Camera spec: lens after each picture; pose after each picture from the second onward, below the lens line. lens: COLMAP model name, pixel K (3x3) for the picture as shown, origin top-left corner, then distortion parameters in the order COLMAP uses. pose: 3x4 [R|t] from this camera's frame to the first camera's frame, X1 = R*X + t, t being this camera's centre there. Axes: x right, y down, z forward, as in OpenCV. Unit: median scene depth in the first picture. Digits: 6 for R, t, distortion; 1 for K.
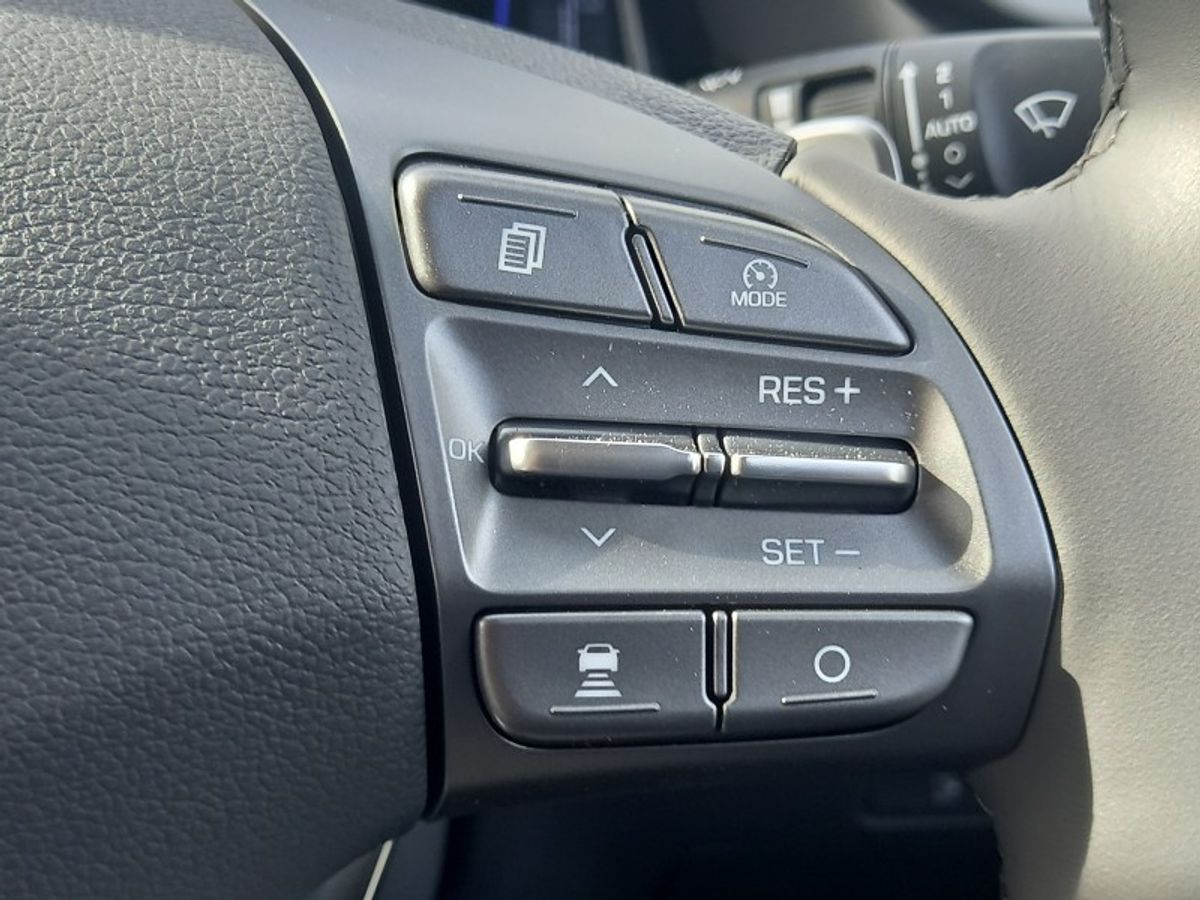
lens RADIAL K [[1924.9, 0, 657.1], [0, 1924.9, 450.0], [0, 0, 1]] dist [0.110514, -0.314193]
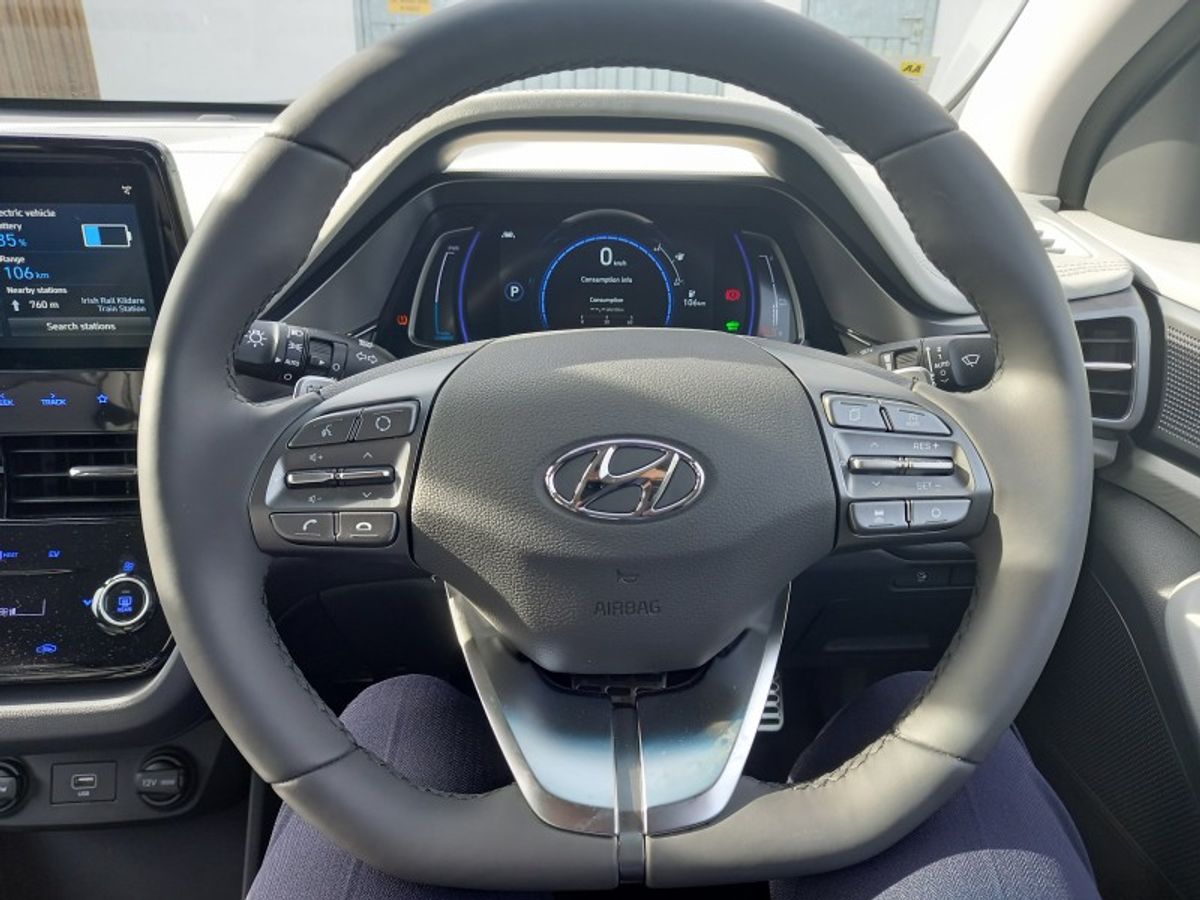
lens RADIAL K [[873.4, 0, 624.9], [0, 873.4, 456.3], [0, 0, 1]] dist [0.010667, -0.013056]
pose [[0.991375, -0.031896, -0.127116, -0.311260], [0.030654, 0.999461, -0.011712, -0.007133], [0.127421, 0.007714, 0.991819, -0.883508]]
